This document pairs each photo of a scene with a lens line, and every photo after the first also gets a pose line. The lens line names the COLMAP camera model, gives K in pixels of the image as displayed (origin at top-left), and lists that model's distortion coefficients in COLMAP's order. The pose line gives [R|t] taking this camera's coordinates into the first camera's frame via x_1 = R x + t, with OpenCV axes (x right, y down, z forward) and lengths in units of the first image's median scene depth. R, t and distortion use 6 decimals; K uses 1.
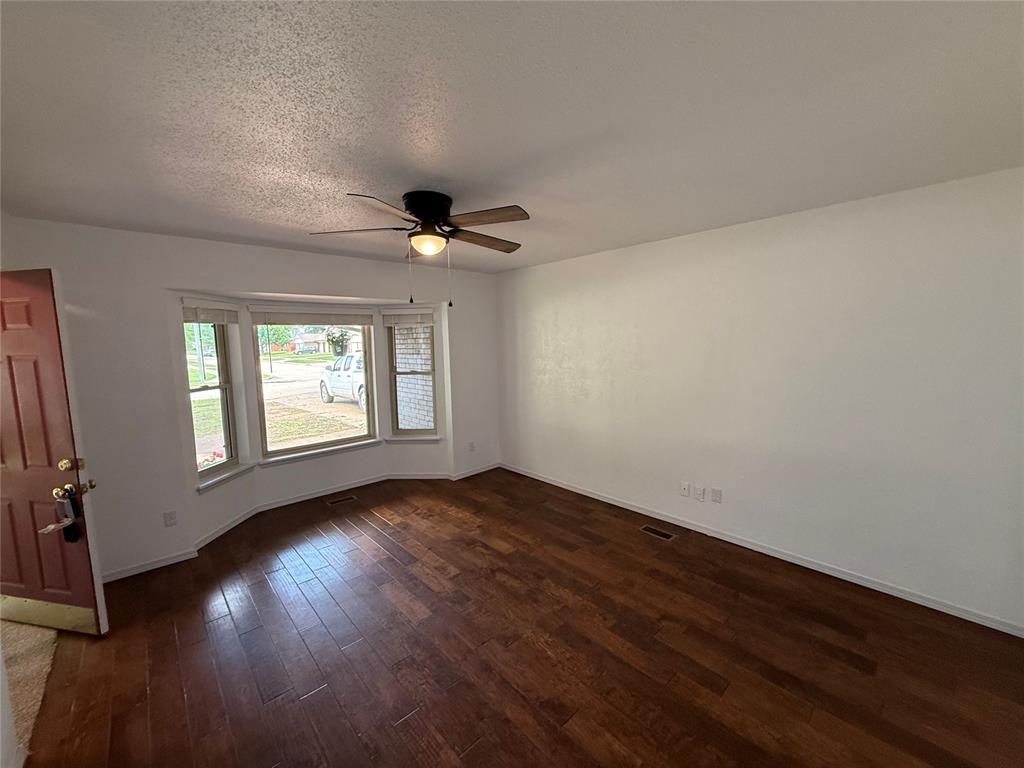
lens RADIAL K [[408.7, 0, 510.7], [0, 408.7, 381.4], [0, 0, 1]] dist [-0.000067, 0.000504]
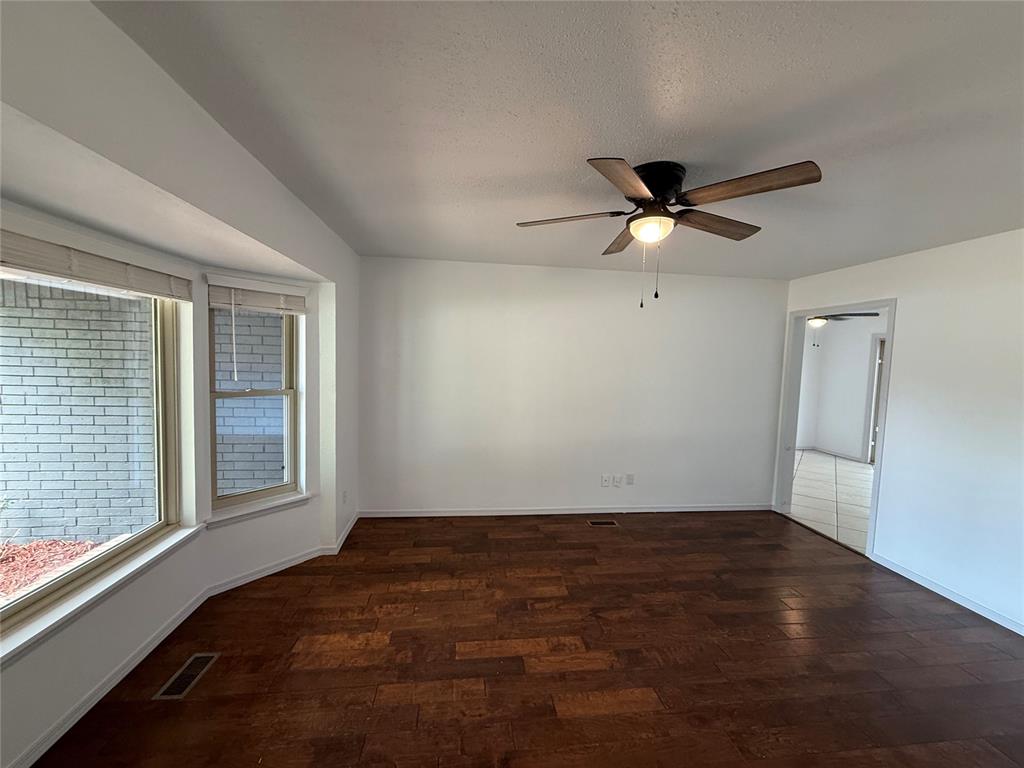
lens RADIAL K [[408.7, 0, 510.8], [0, 408.7, 387.3], [0, 0, 1]] dist [-0.000067, 0.000504]
pose [[0.579862, -0.024135, 0.814357, -0.768211], [0.040331, 0.999186, 0.000896, -0.023646], [-0.813716, 0.032324, 0.580363, 0.575505]]
